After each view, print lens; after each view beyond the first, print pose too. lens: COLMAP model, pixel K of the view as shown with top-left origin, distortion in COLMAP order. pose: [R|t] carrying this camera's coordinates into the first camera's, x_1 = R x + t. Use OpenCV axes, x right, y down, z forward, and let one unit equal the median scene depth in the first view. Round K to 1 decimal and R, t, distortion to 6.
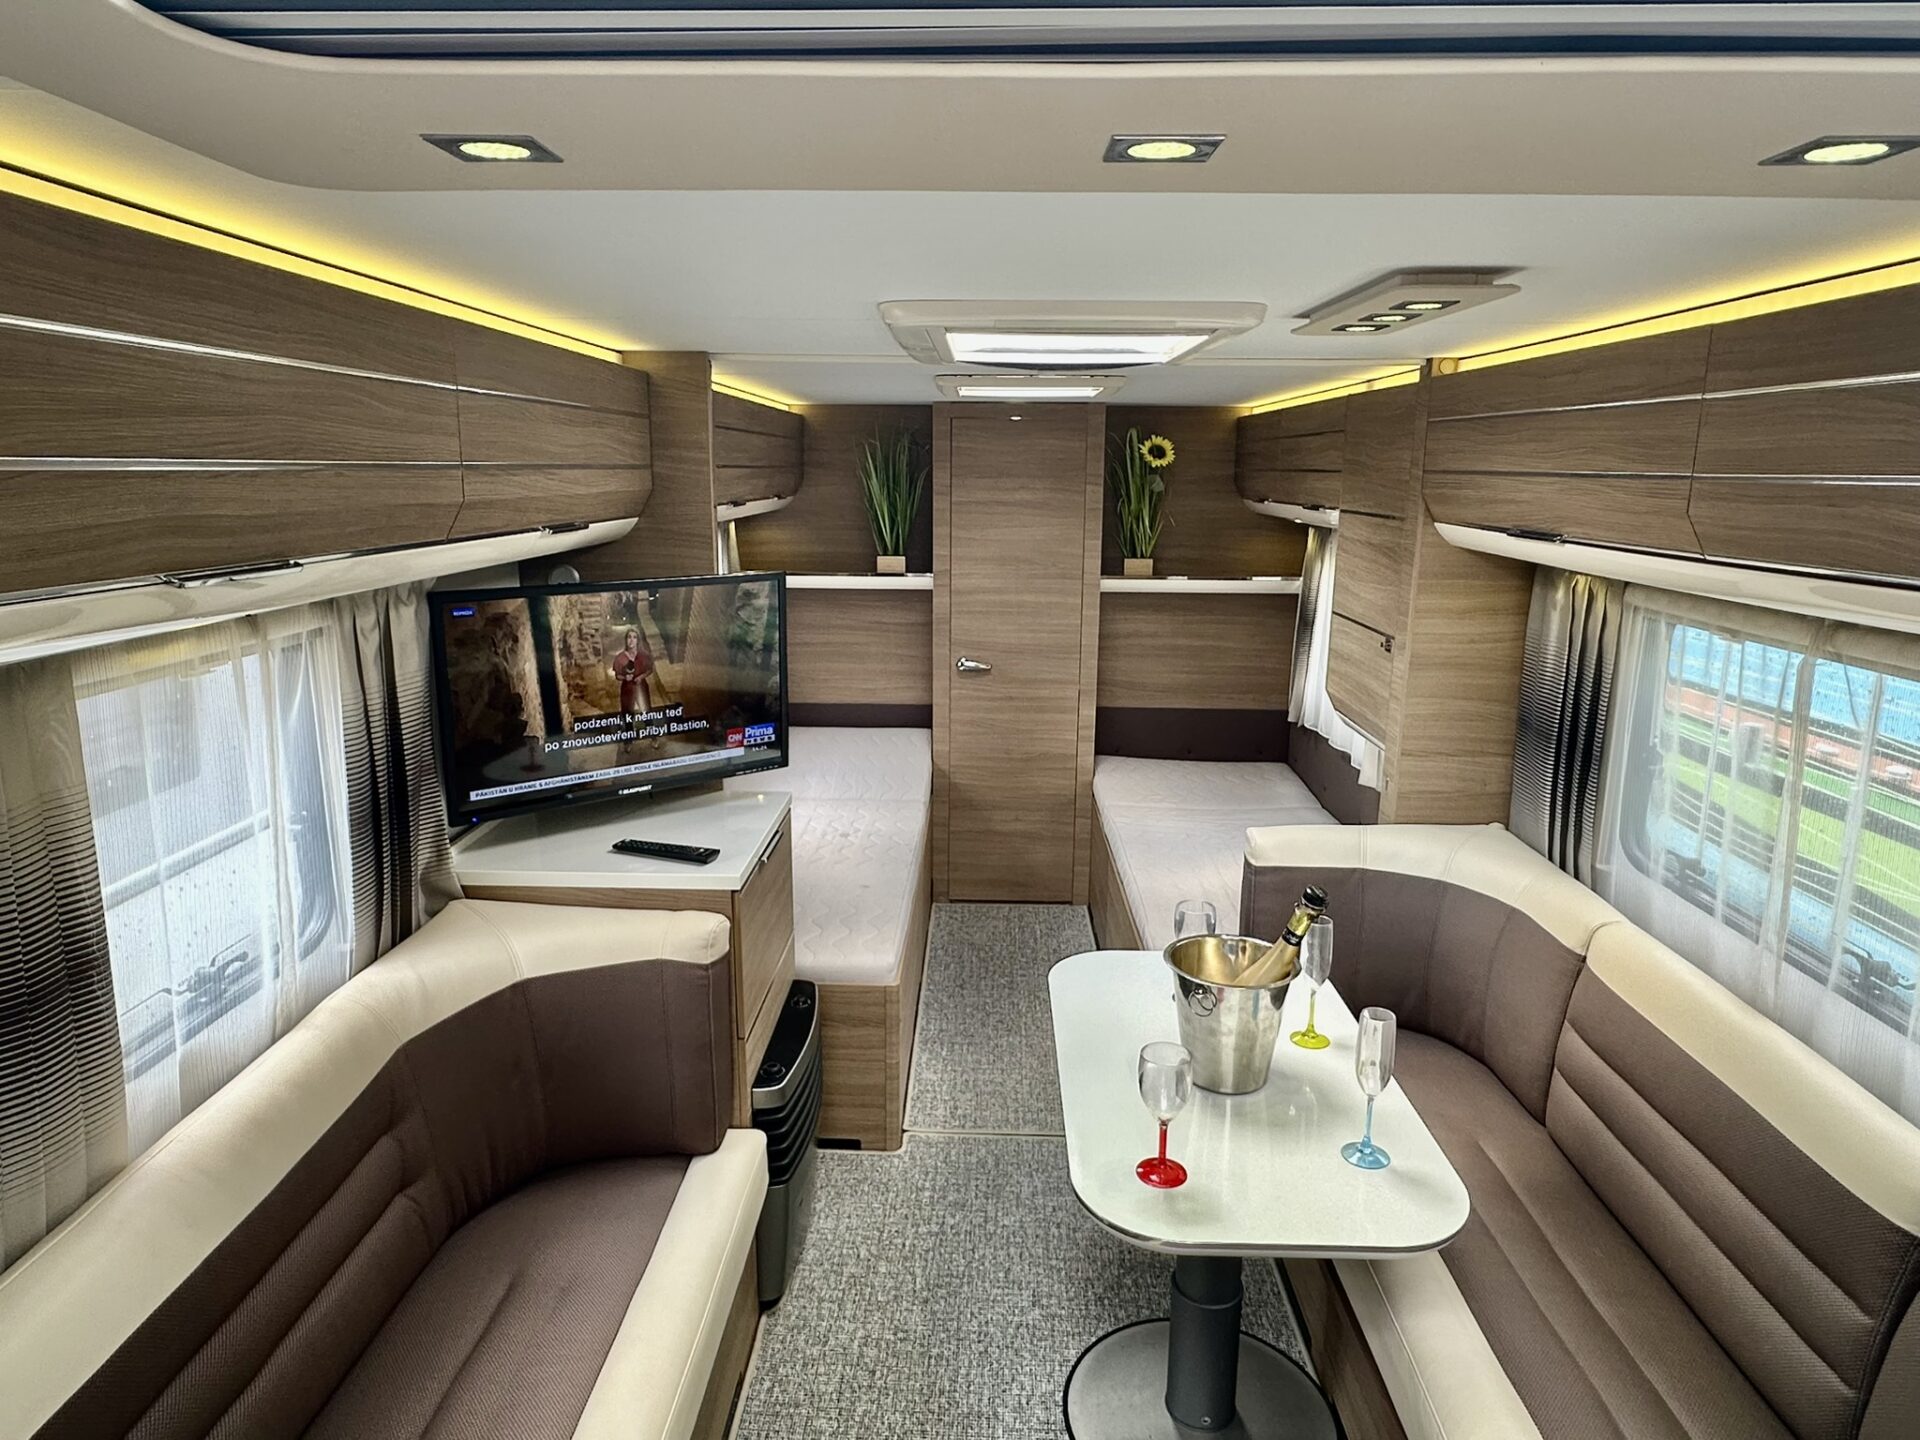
lens RADIAL K [[1168.3, 0, 960.0], [0, 1168.3, 720.0], [0, 0, 1]] dist [0.003416, -0.001157]
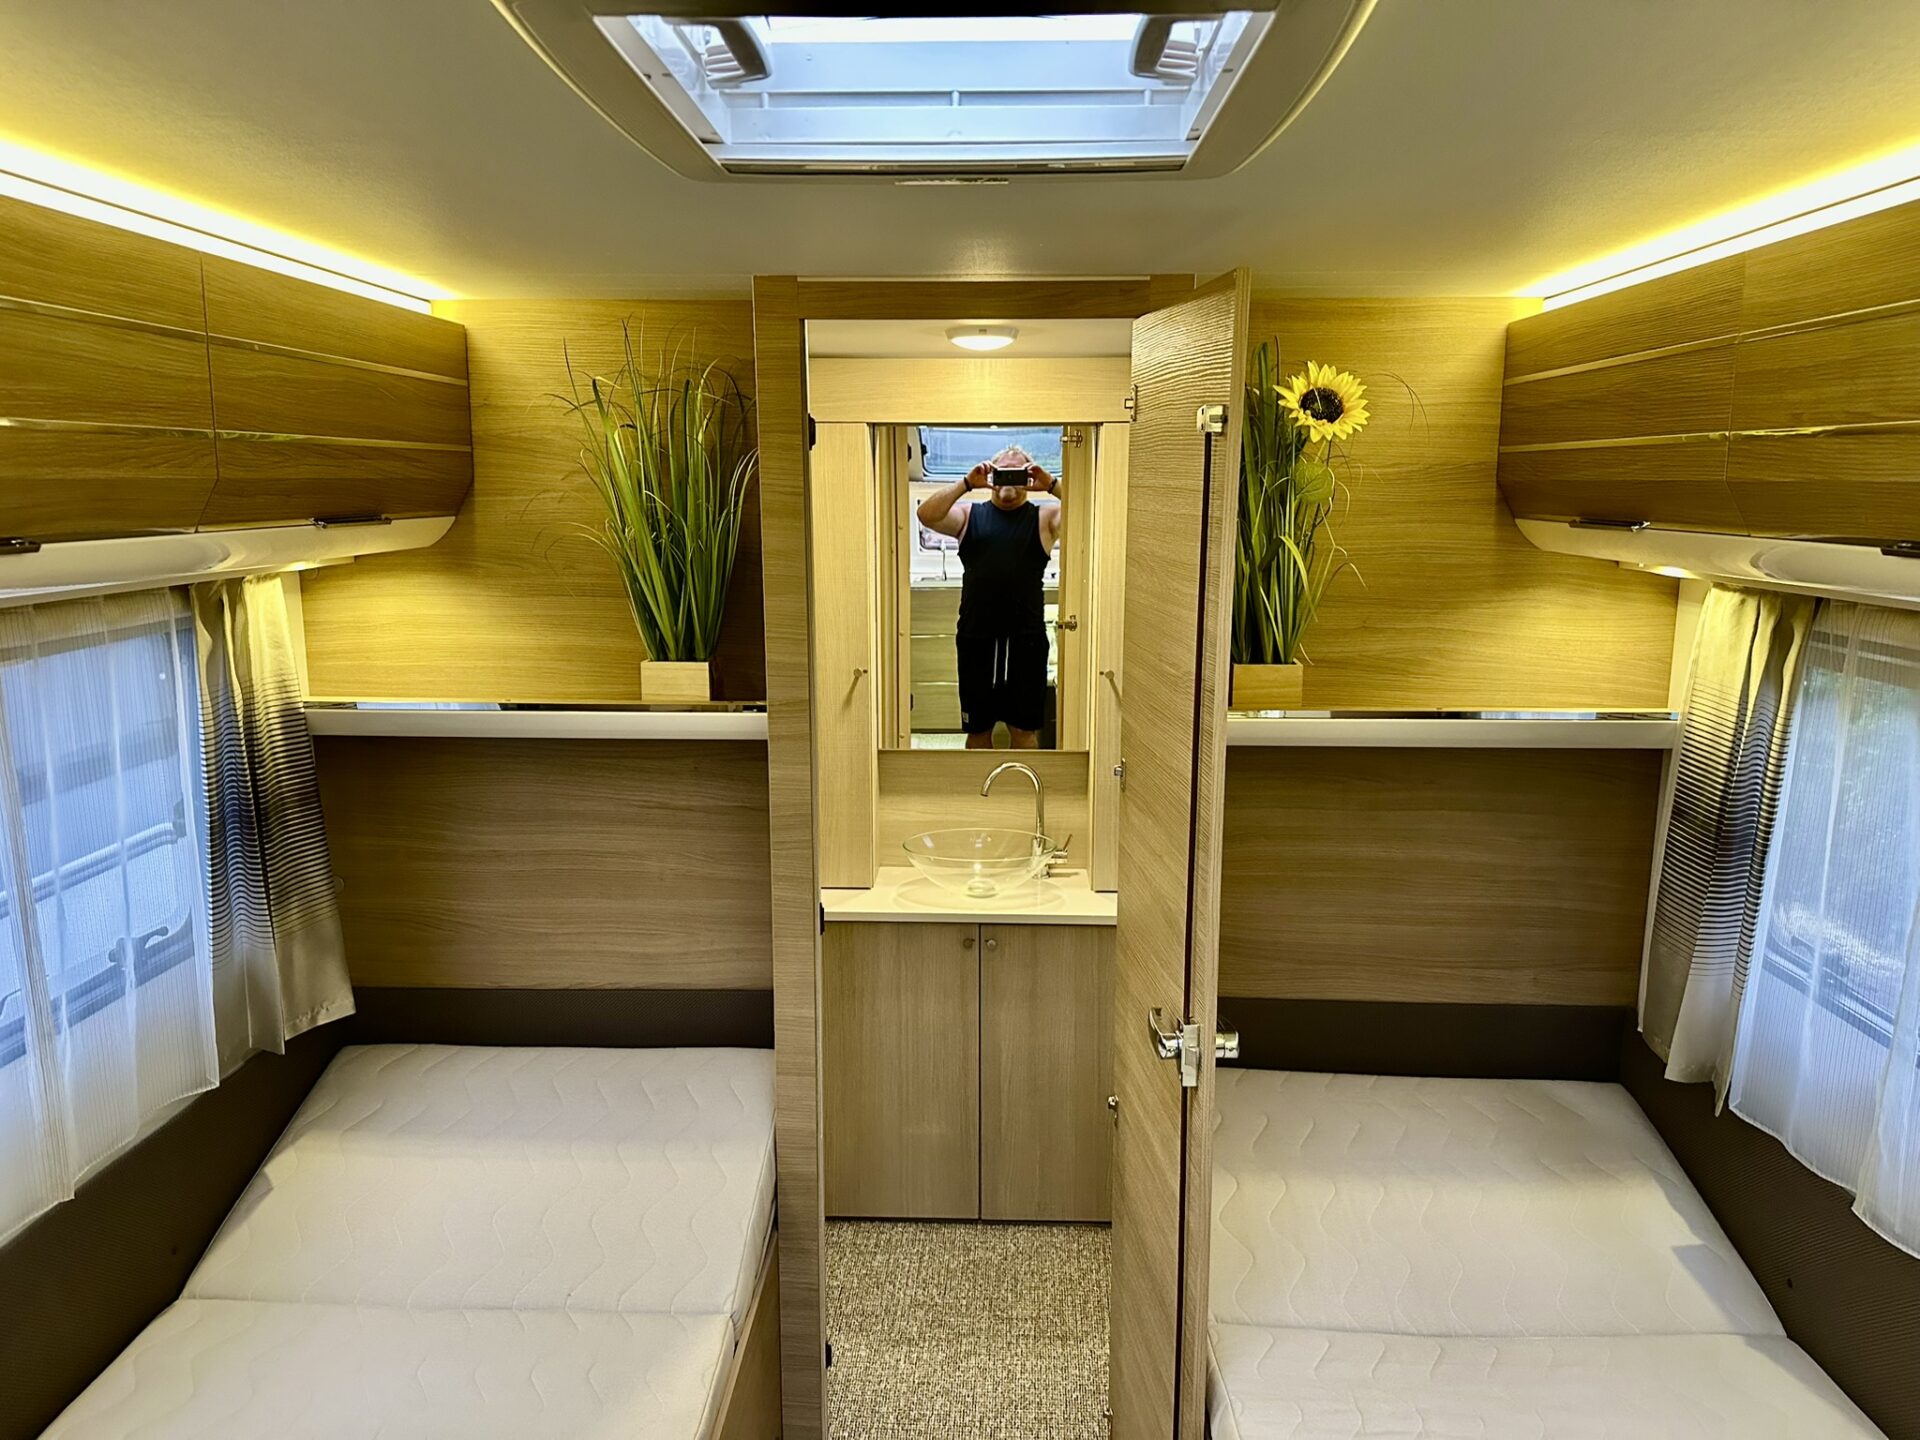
lens RADIAL K [[1371.2, 0, 964.9], [0, 1371.2, 728.6], [0, 0, 1]] dist [0.036422, -0.000369]
pose [[0.999976, -0.005334, -0.004518, 0.047933], [0.005218, 0.999666, -0.025319, -0.106778], [0.004651, 0.025295, 0.999669, 0.530162]]
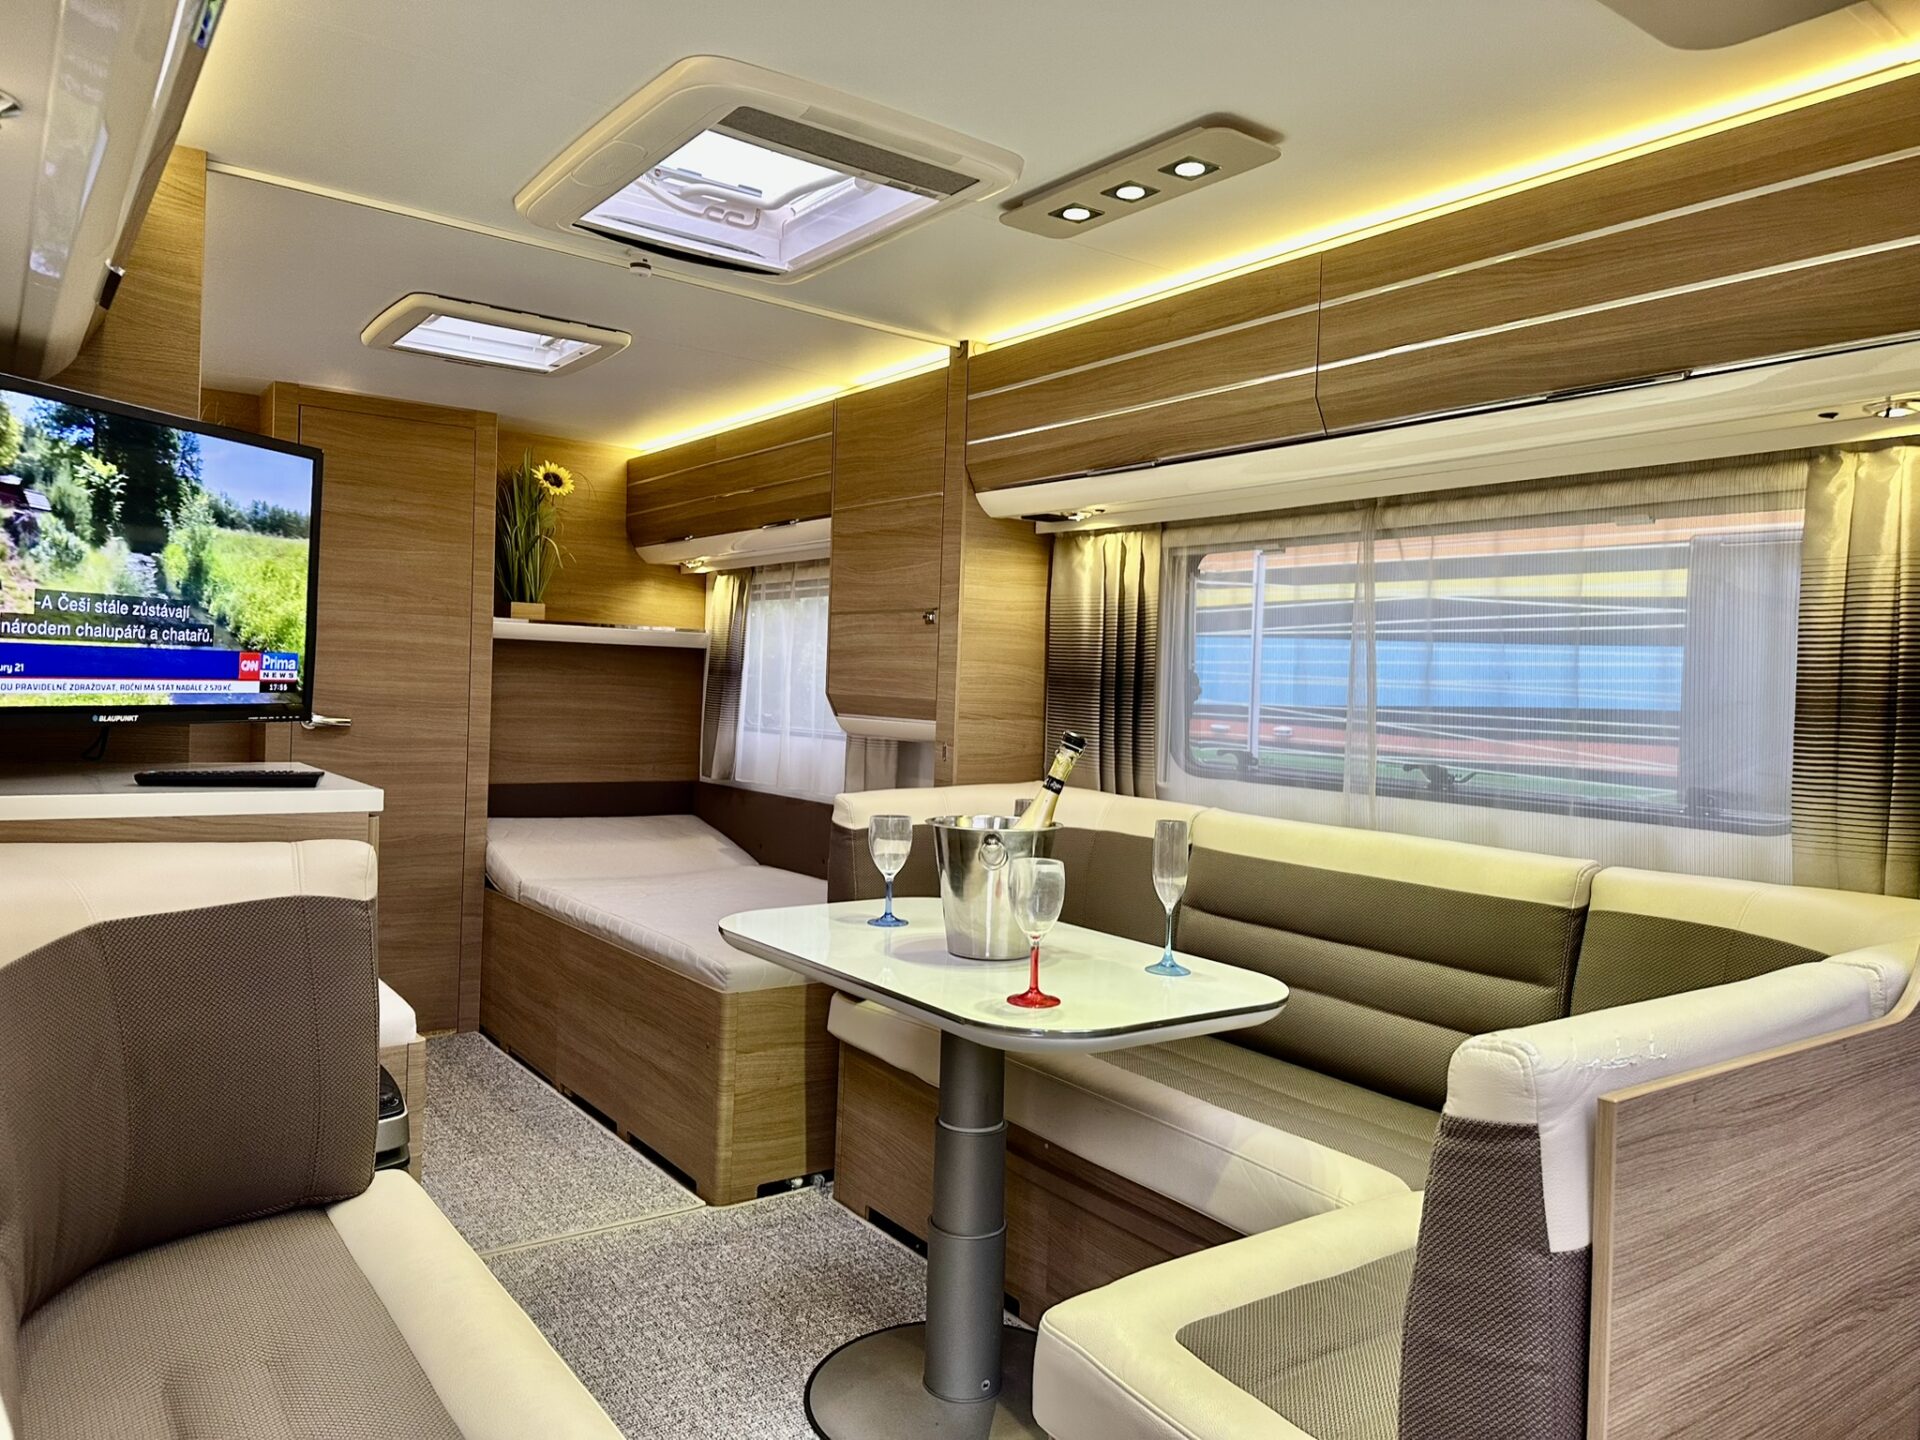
lens RADIAL K [[1325.2, 0, 952.0], [0, 1325.2, 702.5], [0, 0, 1]] dist [0.114148, -0.163795]
pose [[0.793786, 0.010872, 0.608100, -0.203710], [0.102080, 0.983275, -0.150829, 0.118011], [-0.599569, 0.181801, 0.779400, 0.065283]]
